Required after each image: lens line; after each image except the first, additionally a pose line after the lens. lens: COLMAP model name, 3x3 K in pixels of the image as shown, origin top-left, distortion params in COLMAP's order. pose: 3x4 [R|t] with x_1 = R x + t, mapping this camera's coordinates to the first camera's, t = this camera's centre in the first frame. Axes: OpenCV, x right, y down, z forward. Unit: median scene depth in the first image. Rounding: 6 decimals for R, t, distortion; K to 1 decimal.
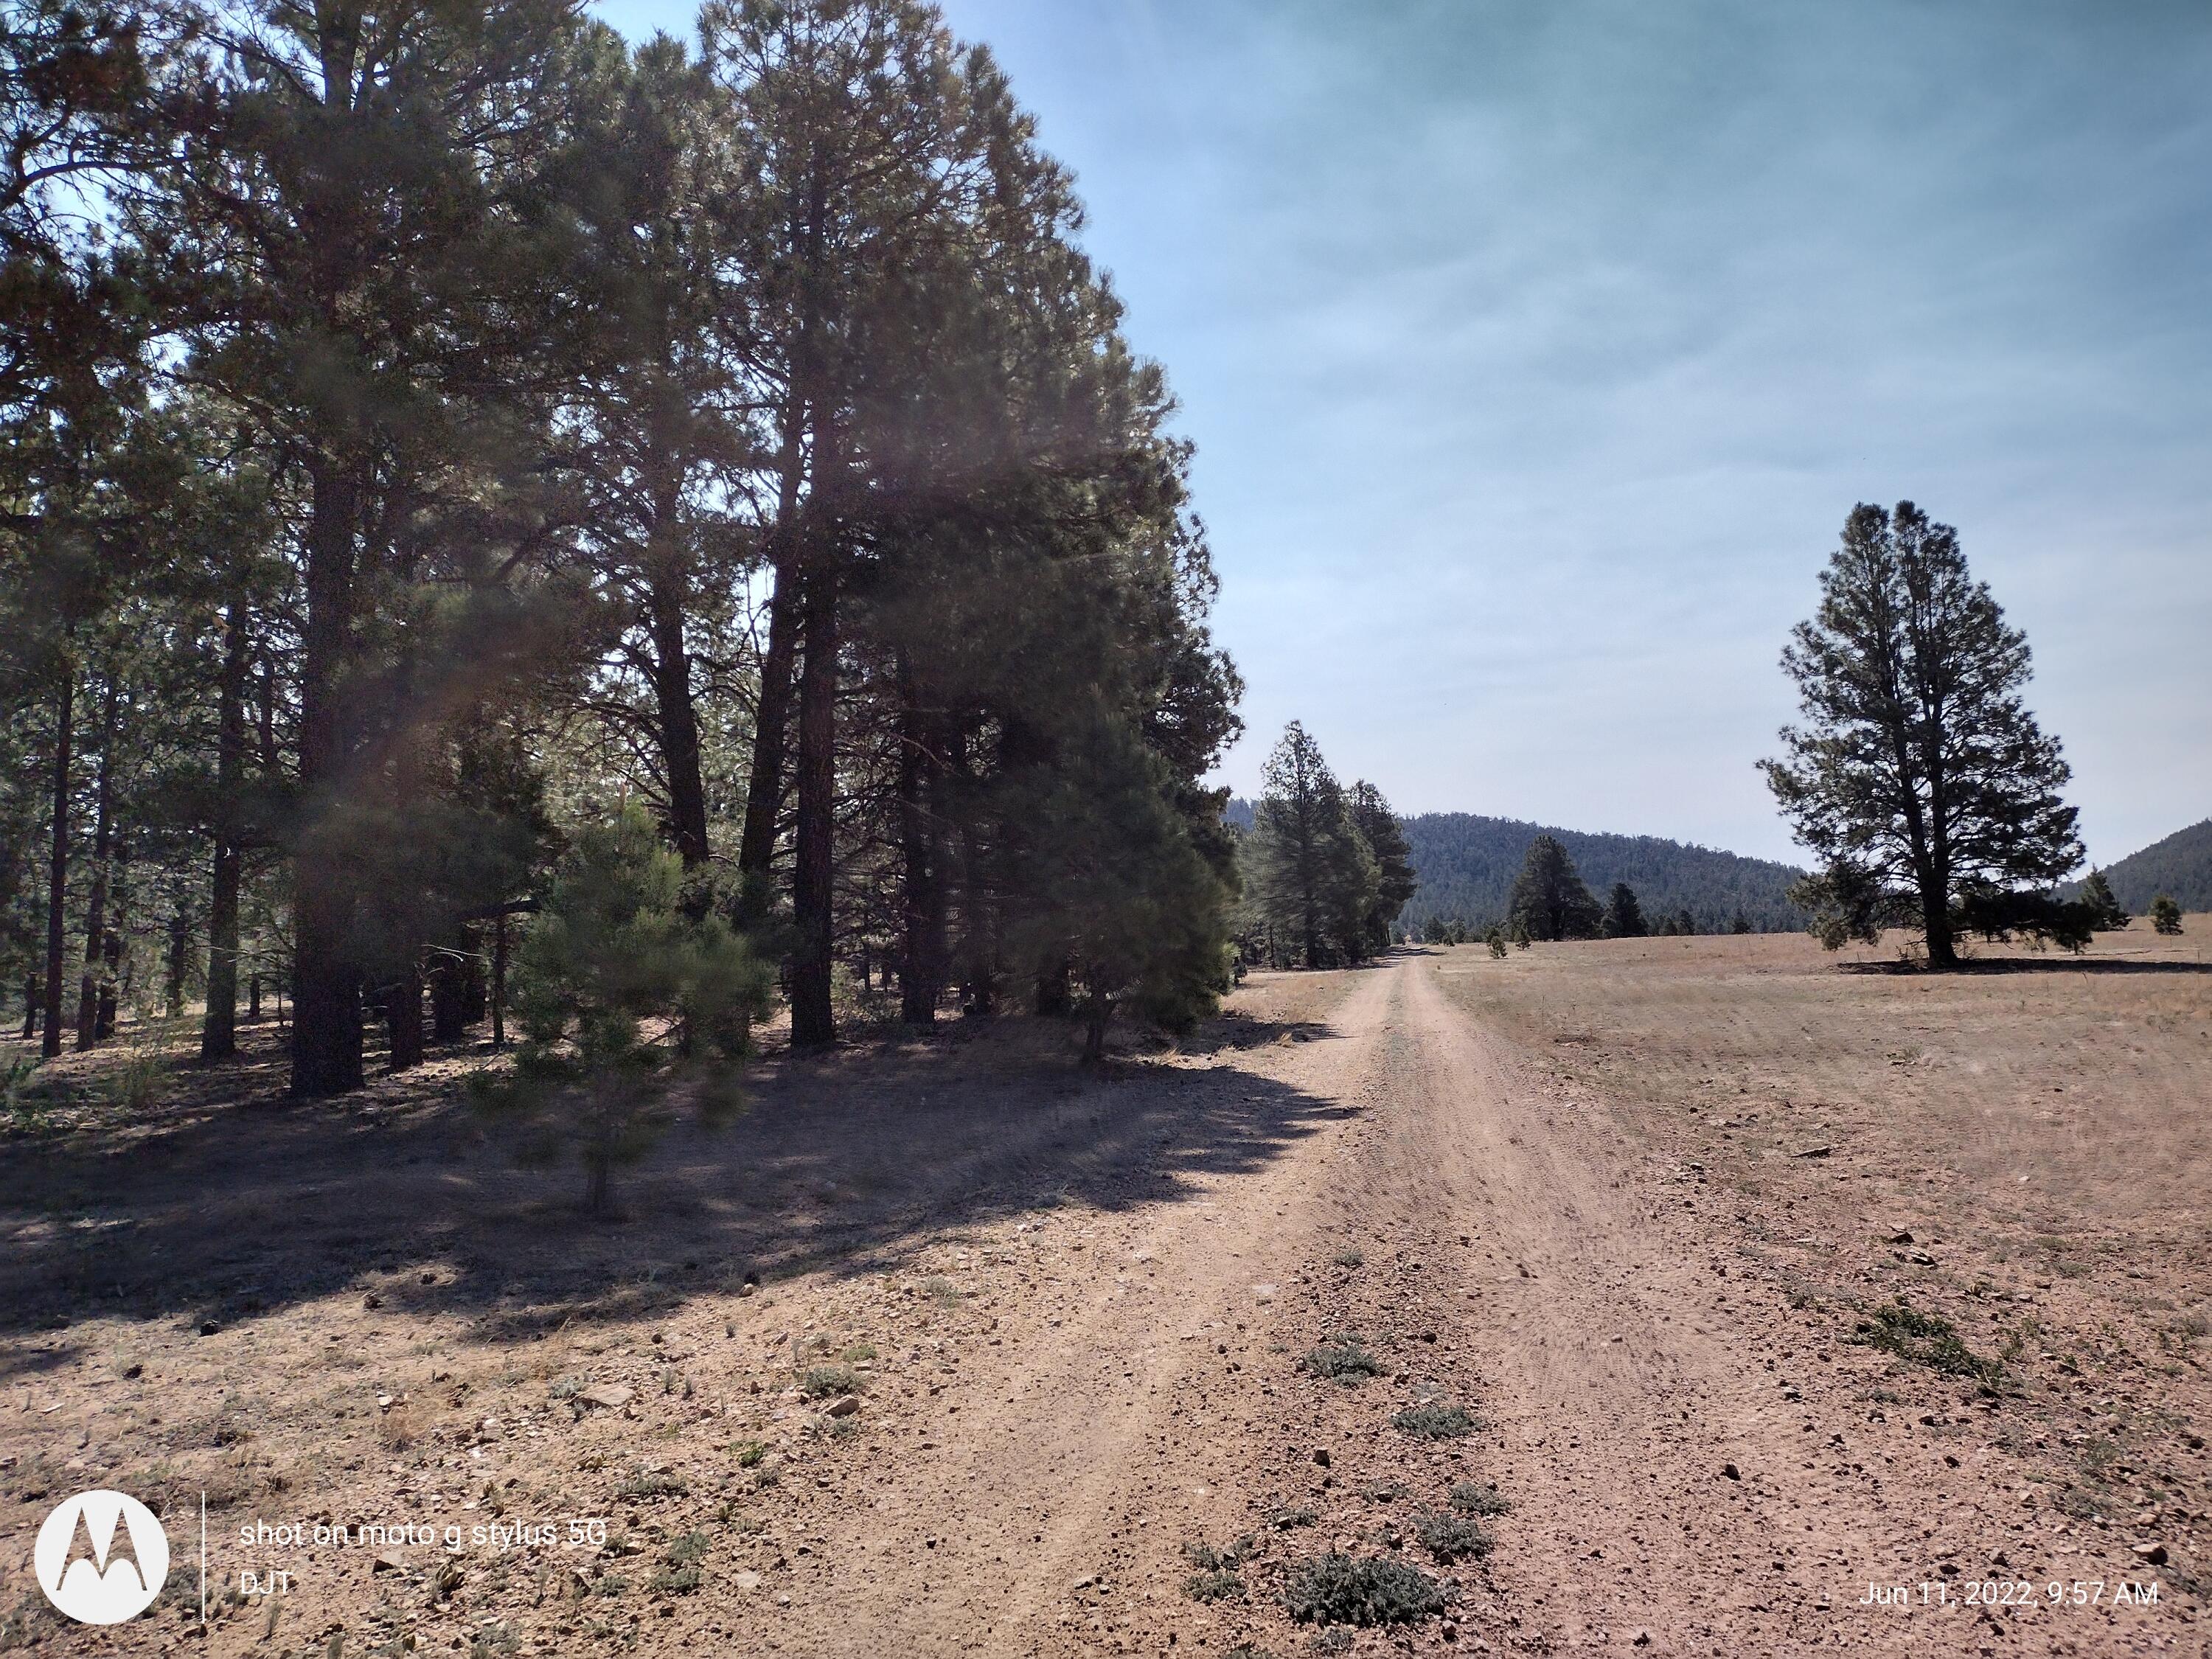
lens RADIAL K [[1756.6, 0, 1119.8], [0, 1756.6, 821.0], [0, 0, 1]] dist [0.072736, 0.005724]
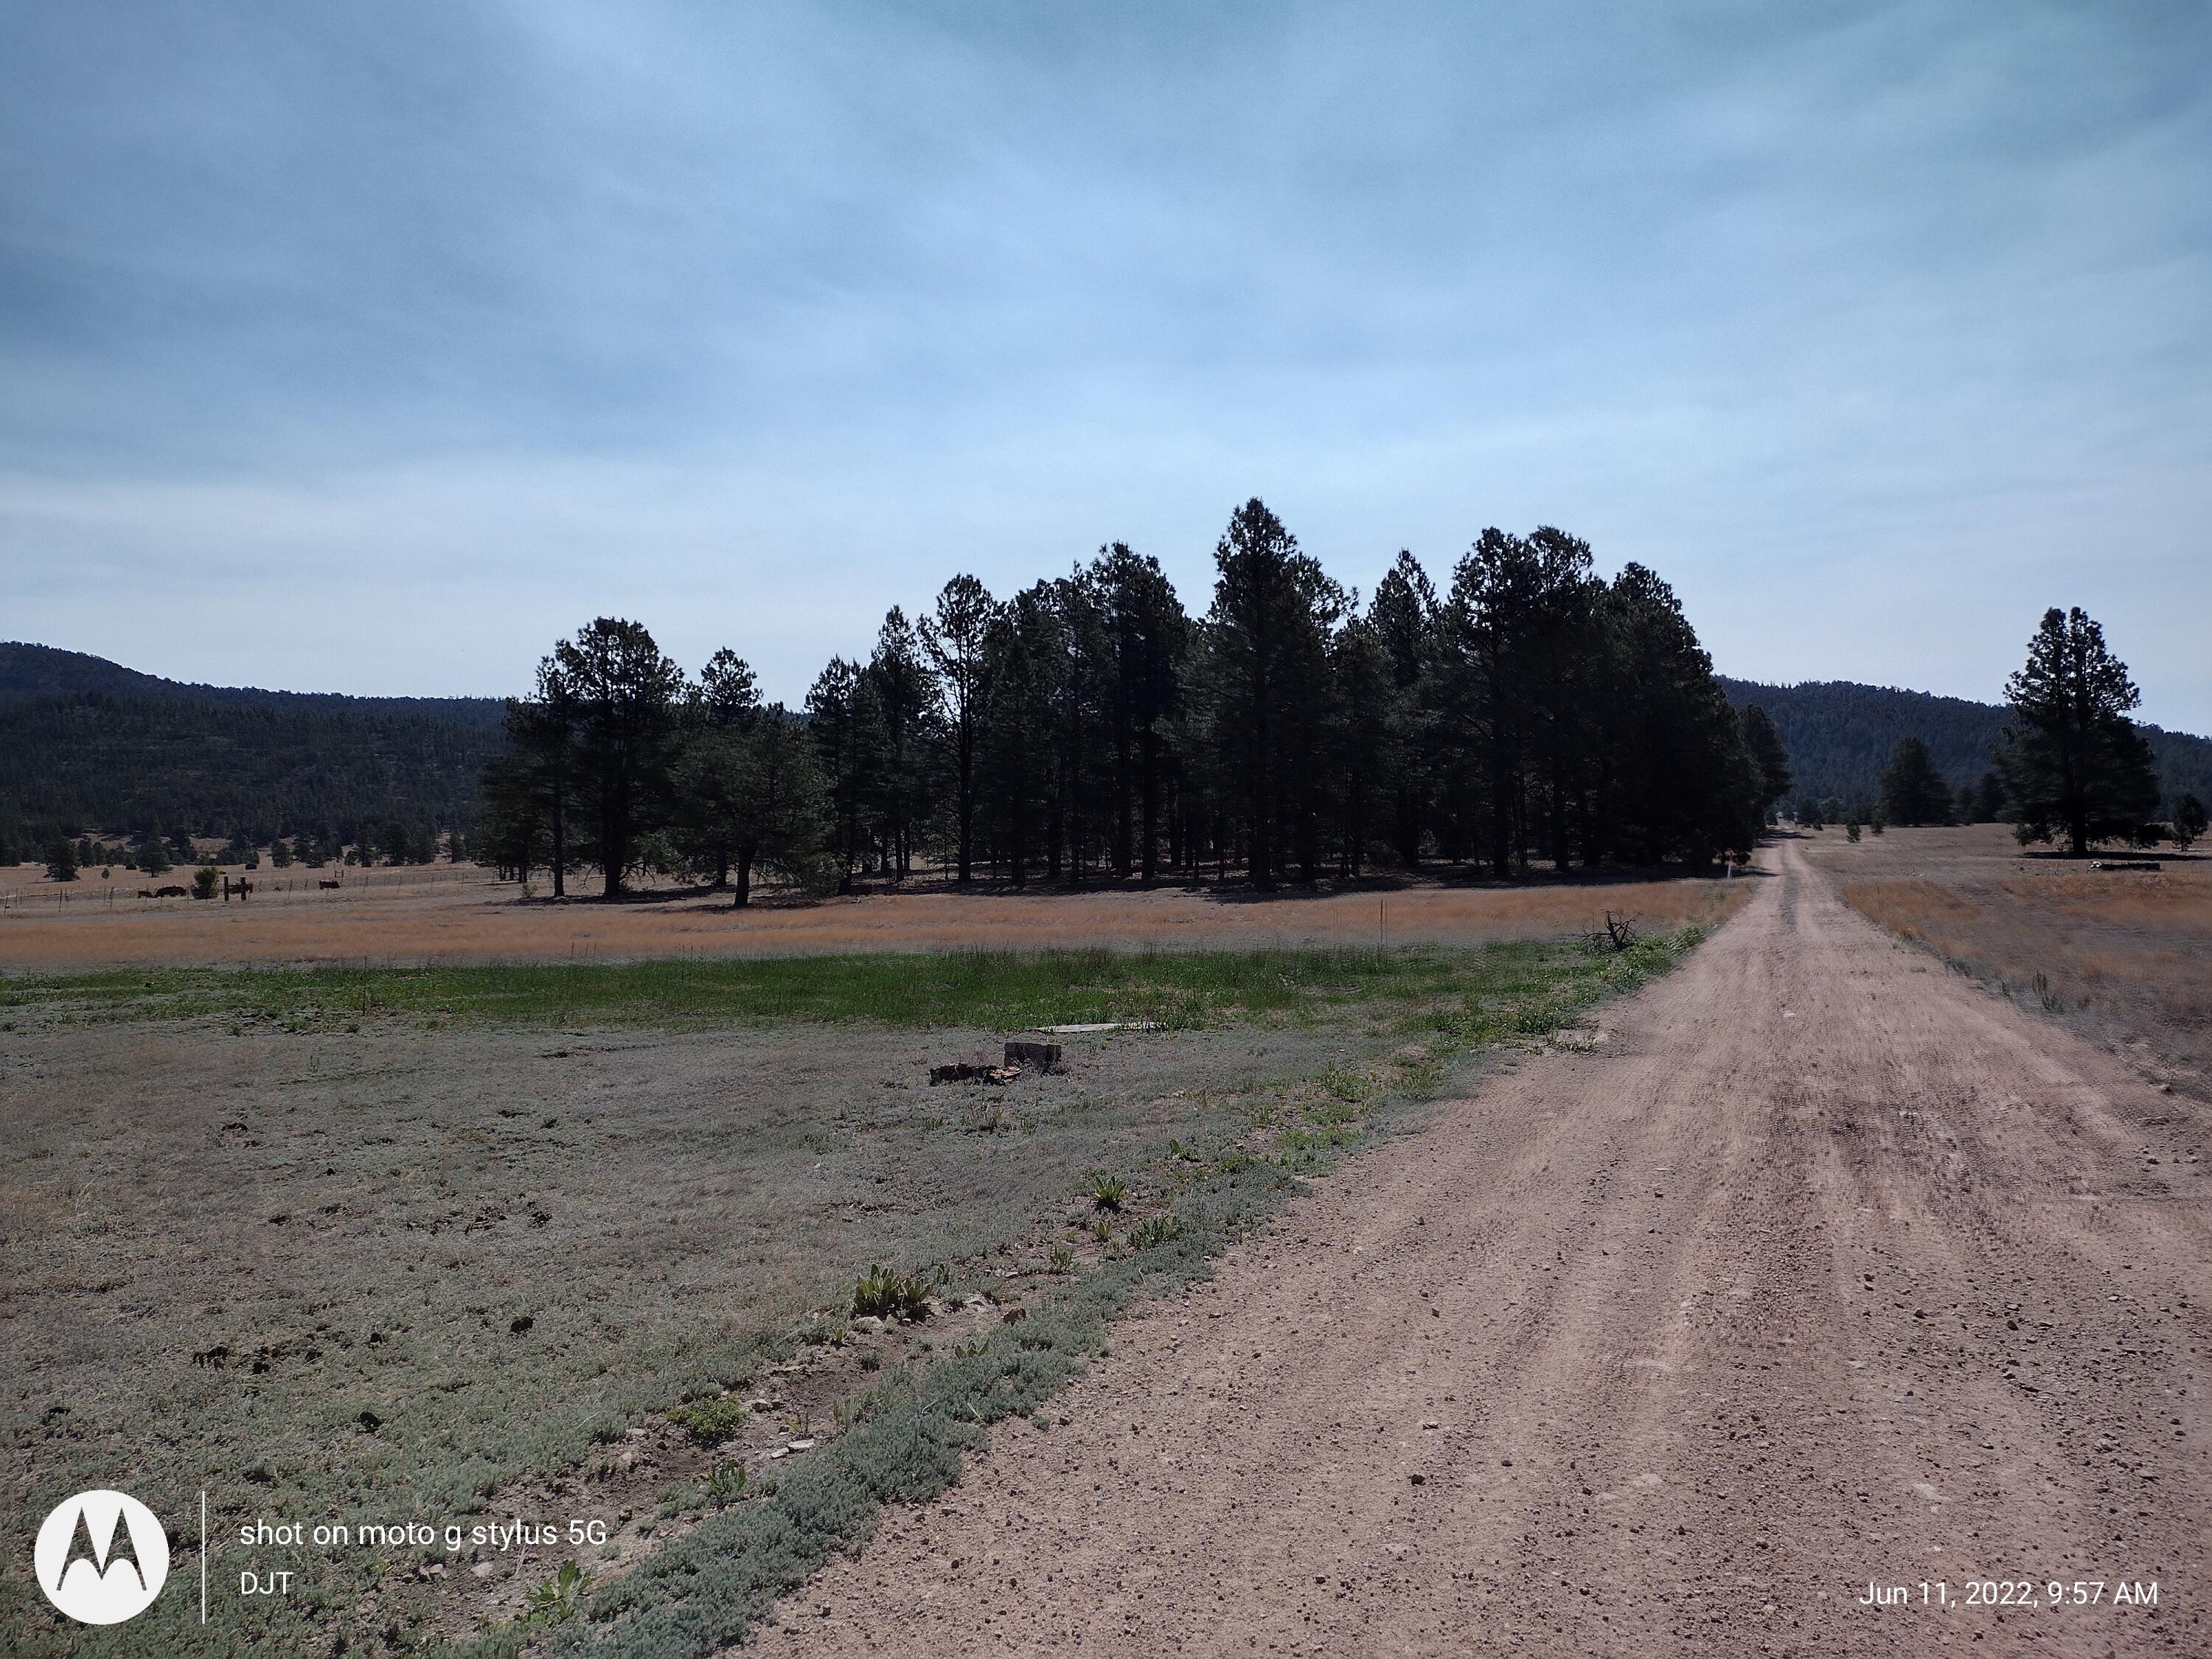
lens RADIAL K [[1947.1, 0, 1116.6], [0, 1947.1, 815.9], [0, 0, 1]] dist [0.033254, -0.011607]
pose [[0.986208, 0.028549, -0.163030, -0.207536], [-0.016074, 0.996876, 0.077330, -0.103258], [0.164728, -0.073643, 0.983586, -1.188457]]
